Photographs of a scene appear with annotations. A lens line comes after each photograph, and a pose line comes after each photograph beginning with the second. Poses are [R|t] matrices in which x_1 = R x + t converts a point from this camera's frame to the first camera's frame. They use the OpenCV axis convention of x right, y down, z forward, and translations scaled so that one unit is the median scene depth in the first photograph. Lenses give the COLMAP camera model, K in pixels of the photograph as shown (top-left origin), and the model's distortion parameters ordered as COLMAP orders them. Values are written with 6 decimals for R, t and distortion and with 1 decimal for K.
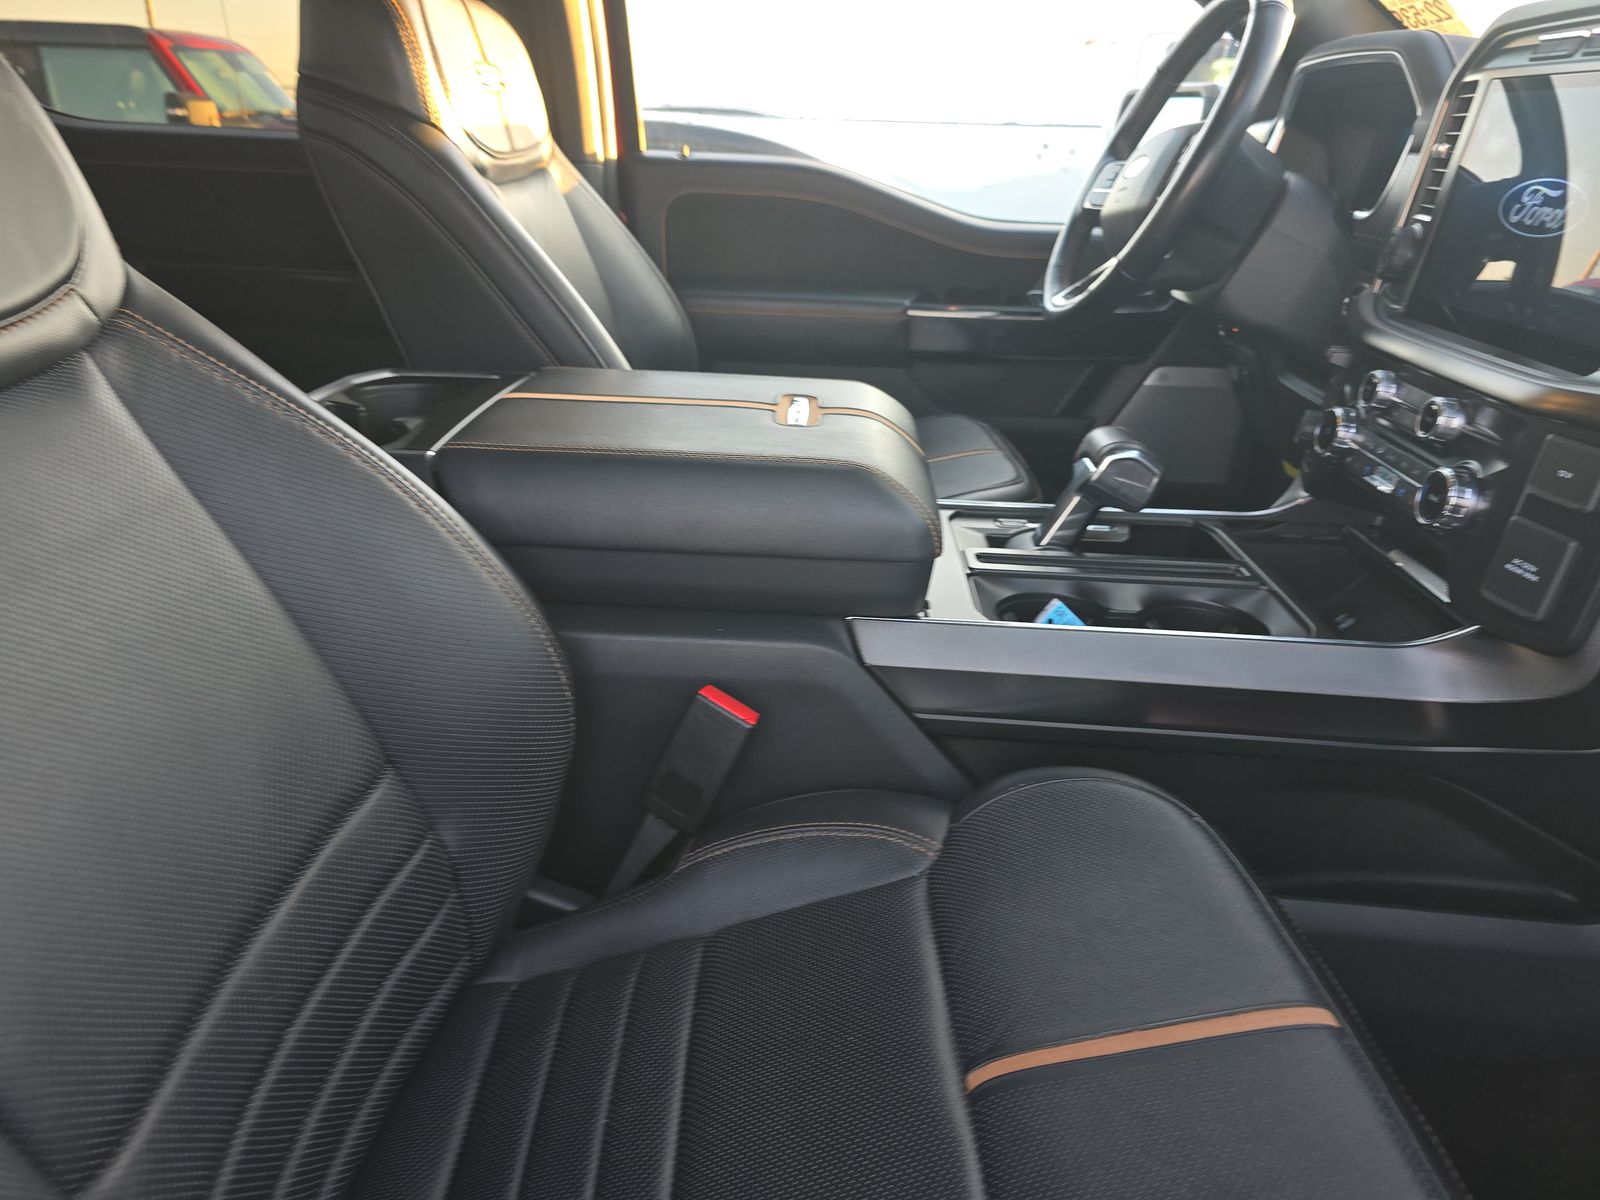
lens RADIAL K [[1076.6, 0, 795.1], [0, 1076.6, 599.9], [0, 0, 1]] dist [0.053424, -0.055545]
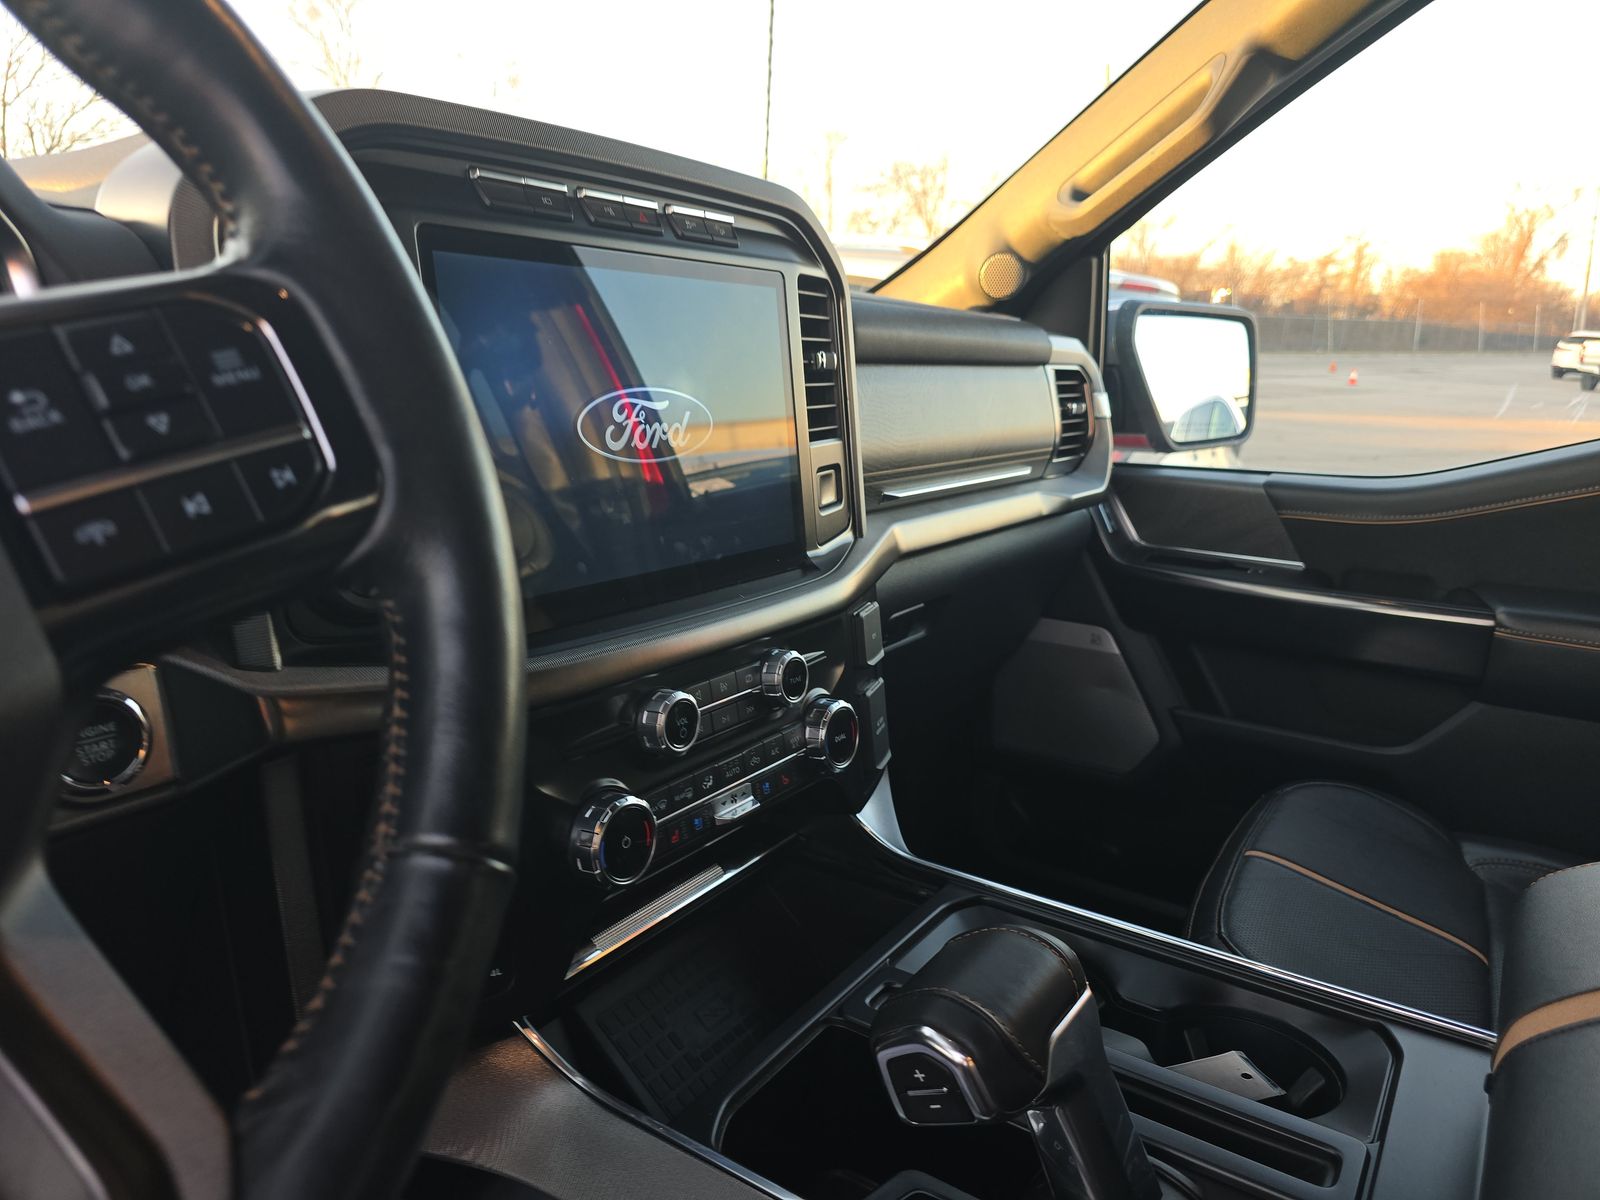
lens RADIAL K [[1076.6, 0, 795.1], [0, 1076.6, 599.9], [0, 0, 1]] dist [0.053424, -0.055545]
pose [[-0.826658, -0.175193, 0.534738, 0.173634], [0.181452, 0.816542, 0.548028, -0.644170], [-0.532646, 0.550061, -0.643211, 1.474765]]
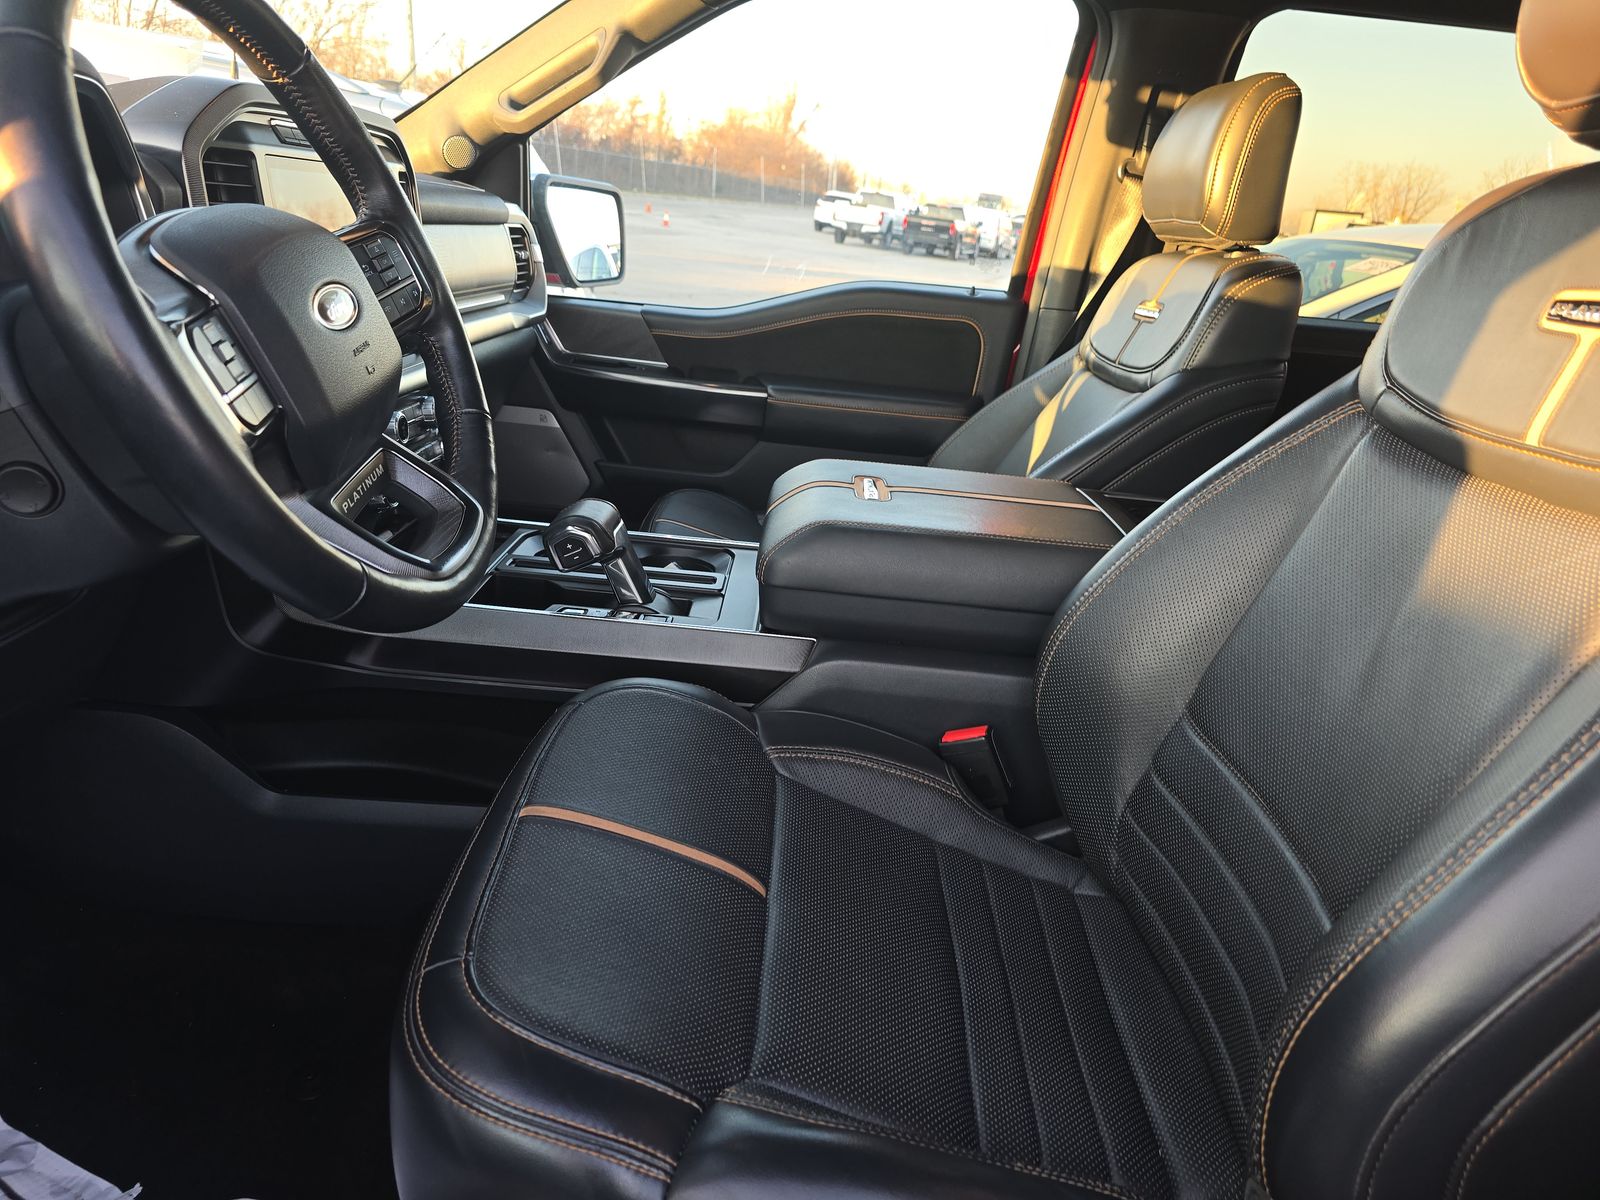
lens RADIAL K [[1076.6, 0, 795.1], [0, 1076.6, 599.9], [0, 0, 1]] dist [0.053424, -0.055545]
pose [[-0.991112, -0.129994, -0.028251, 0.130490], [-0.114007, 0.720589, 0.683925, -0.969261], [-0.068549, 0.681067, -0.729005, 2.082816]]
